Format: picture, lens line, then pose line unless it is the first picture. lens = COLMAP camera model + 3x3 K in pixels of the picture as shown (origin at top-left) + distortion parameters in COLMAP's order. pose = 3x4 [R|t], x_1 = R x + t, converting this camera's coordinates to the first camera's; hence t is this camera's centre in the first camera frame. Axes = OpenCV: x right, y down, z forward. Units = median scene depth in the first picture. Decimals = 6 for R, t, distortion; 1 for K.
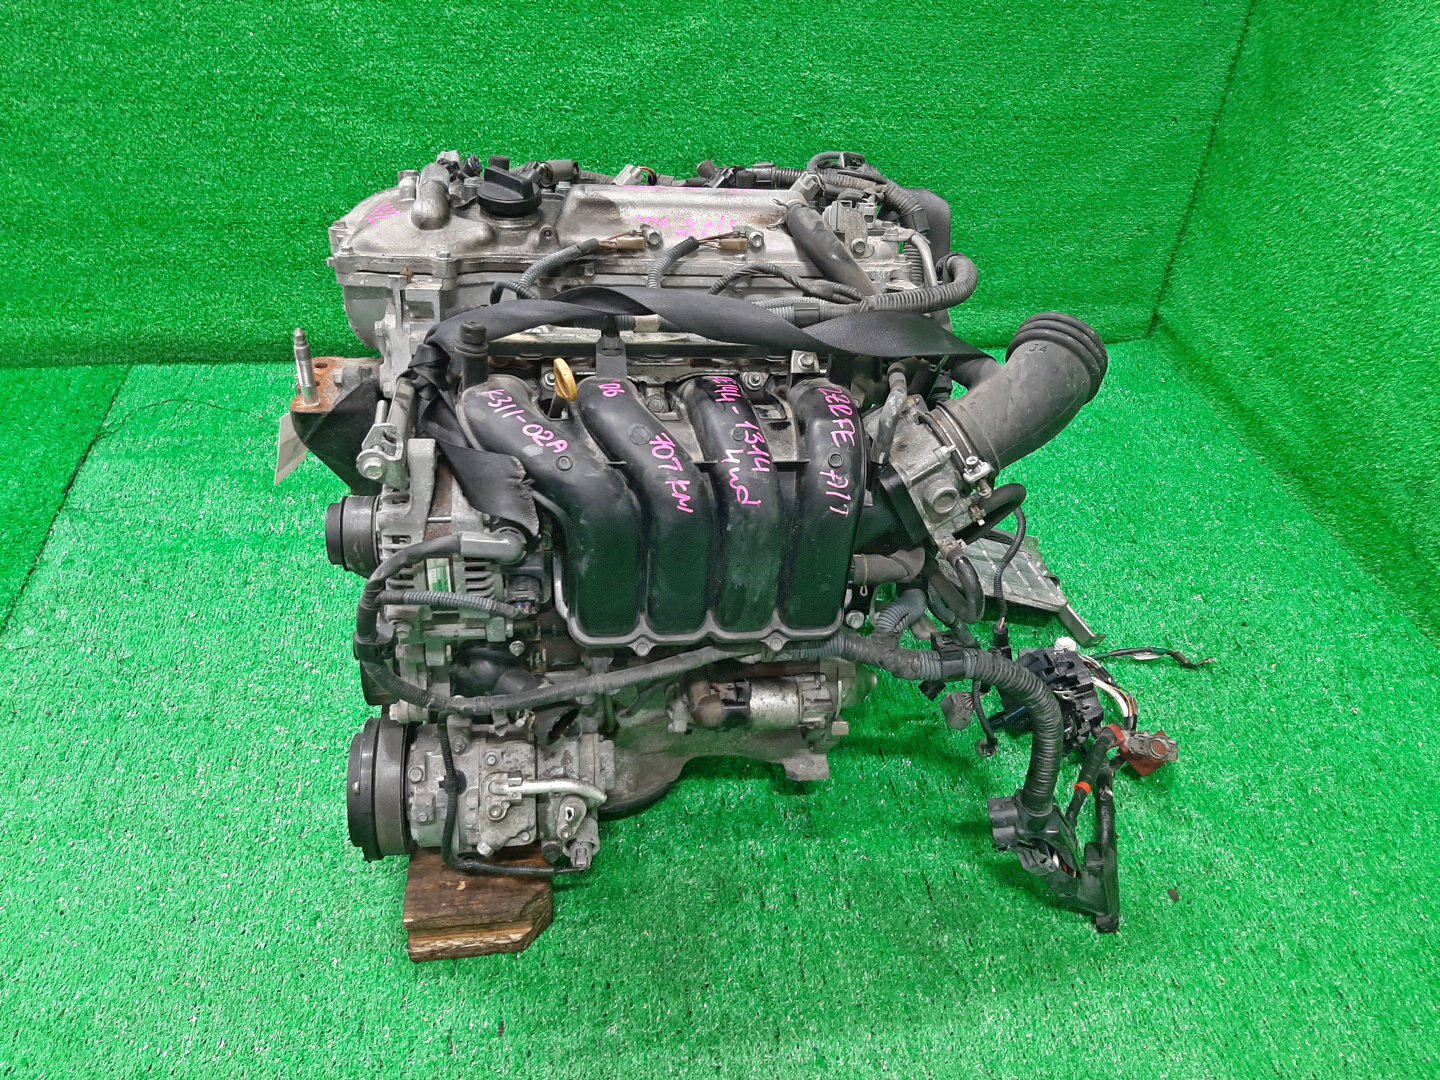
lens RADIAL K [[1093.8, 0, 725.1], [0, 1093.8, 537.3], [0, 0, 1]] dist [0.010318, -0.013212]
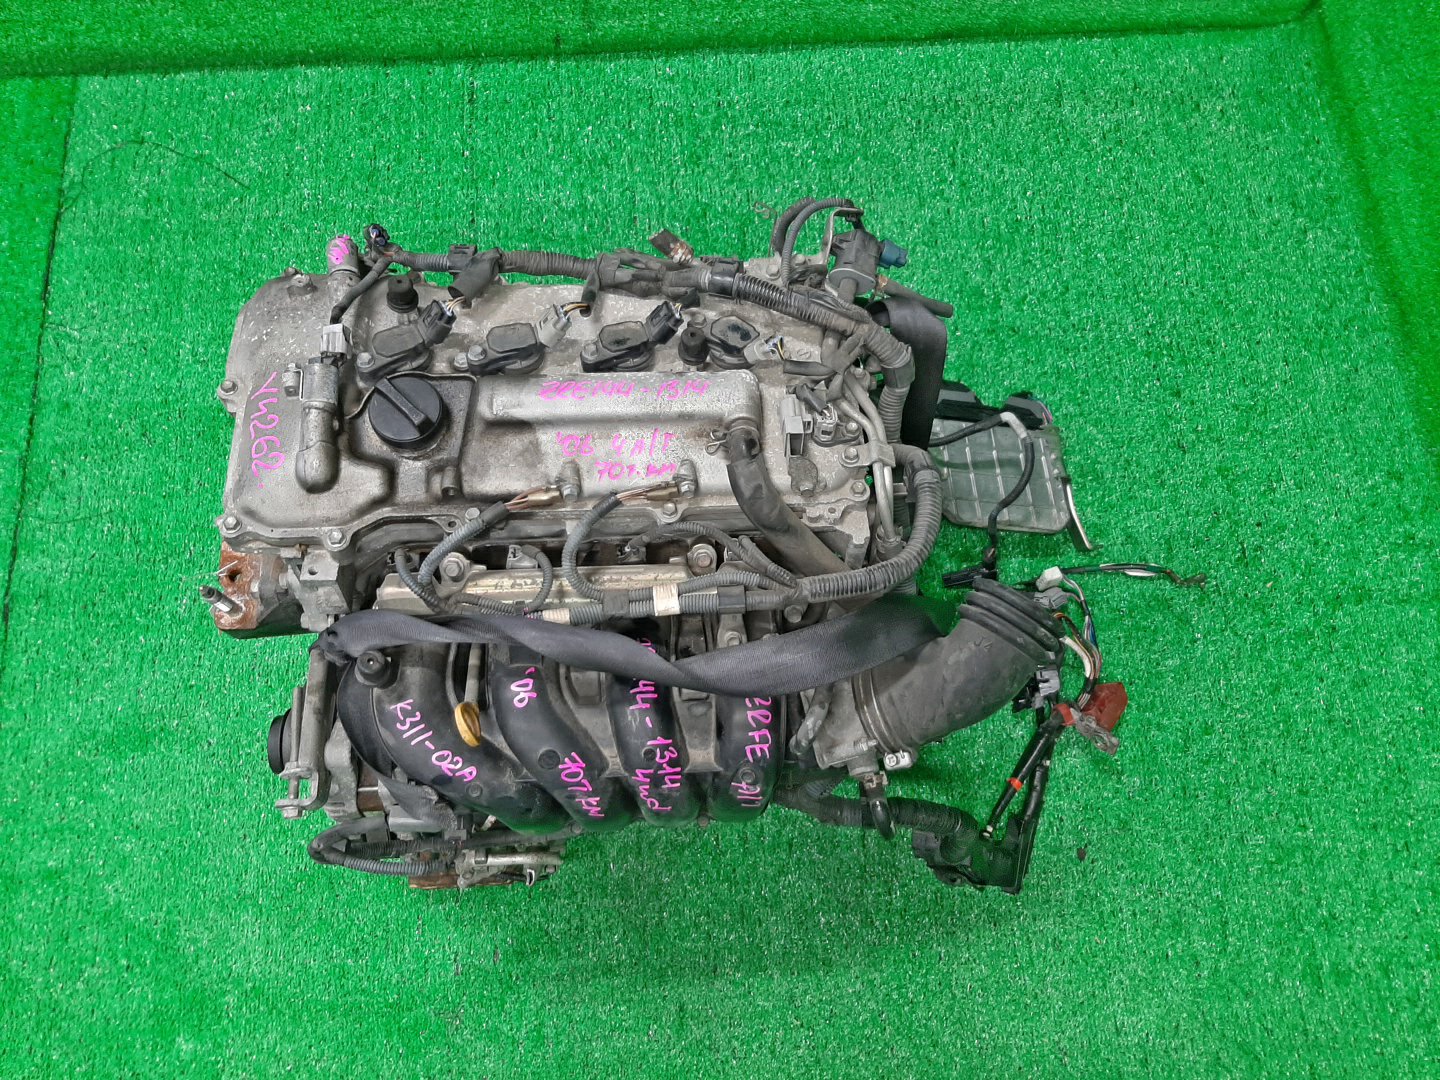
lens RADIAL K [[1093.8, 0, 714.0], [0, 1093.8, 536.9], [0, 0, 1]] dist [0.010318, -0.013212]
pose [[0.995231, 0.069326, -0.068620, 0.123009], [-0.021259, 0.840725, 0.541045, -0.783440], [0.095199, -0.537006, 0.838189, 0.274939]]
